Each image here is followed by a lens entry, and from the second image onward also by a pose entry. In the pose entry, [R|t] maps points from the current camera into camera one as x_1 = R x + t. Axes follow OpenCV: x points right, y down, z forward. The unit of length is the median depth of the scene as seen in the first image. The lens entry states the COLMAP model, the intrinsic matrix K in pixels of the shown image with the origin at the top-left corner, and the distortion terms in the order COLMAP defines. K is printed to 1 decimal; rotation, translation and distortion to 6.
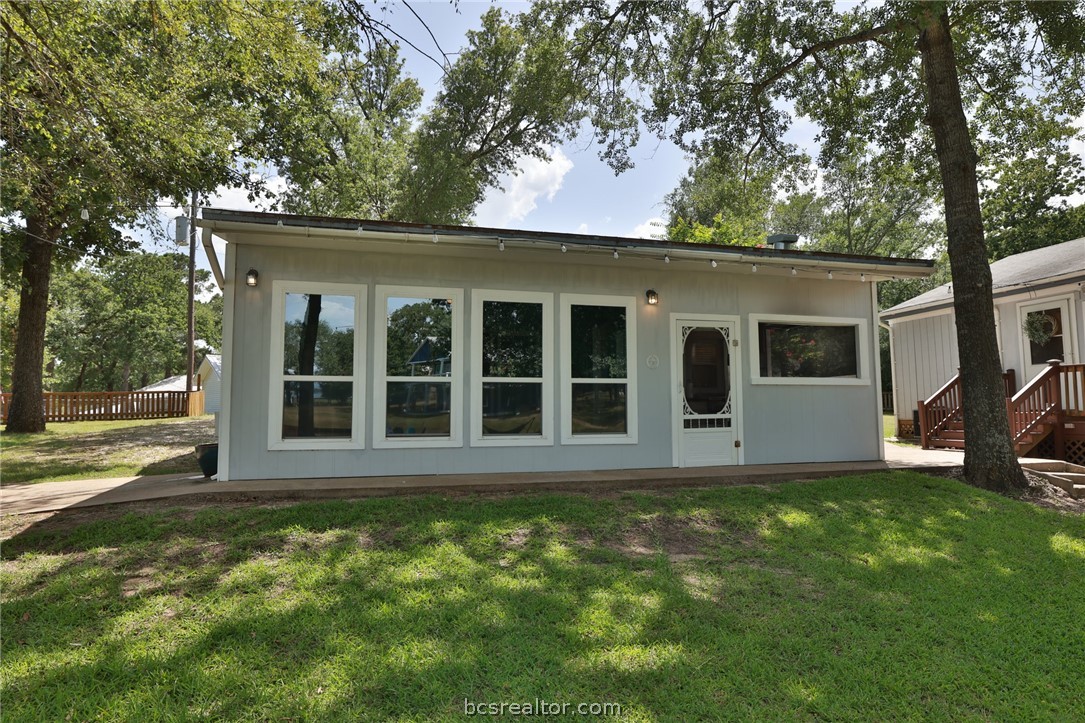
lens RADIAL K [[598.6, 0, 548.0], [0, 598.6, 362.2], [0, 0, 1]] dist [-0.006405, 0.013426]
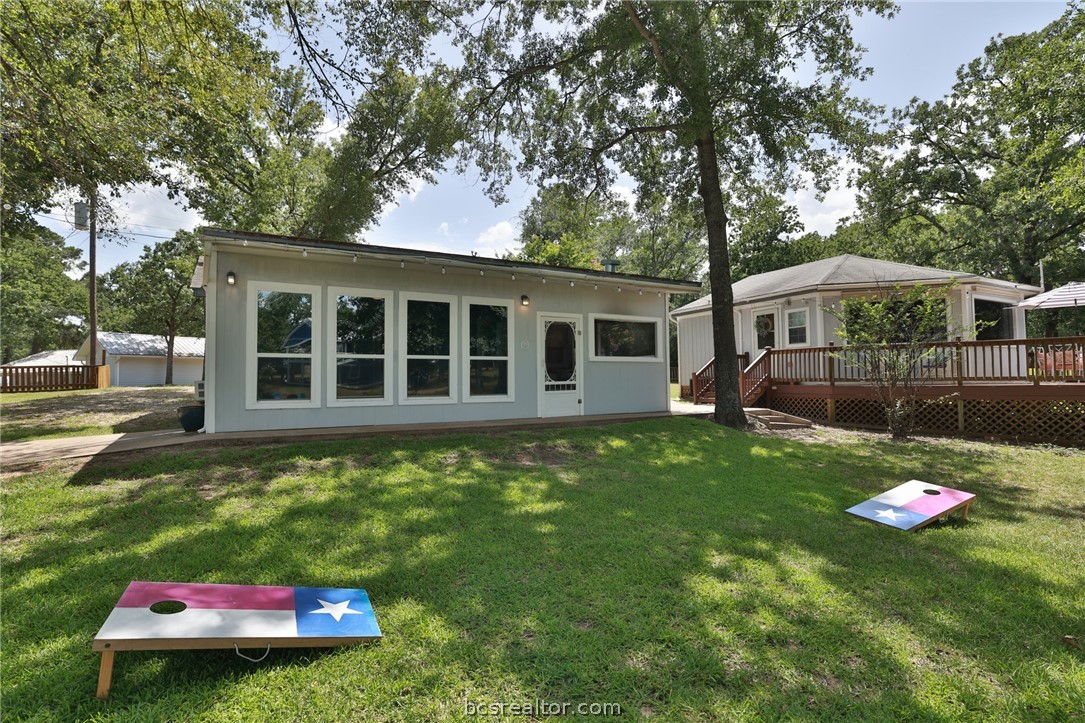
lens RADIAL K [[494.8, 0, 531.3], [0, 494.8, 364.2], [0, 0, 1]] dist [-0.003817, -0.000151]
pose [[0.973848, 0.002469, 0.227186, -0.074533], [-0.012388, 0.999031, 0.042243, -0.005249], [-0.226861, -0.043953, 0.972935, -0.151630]]
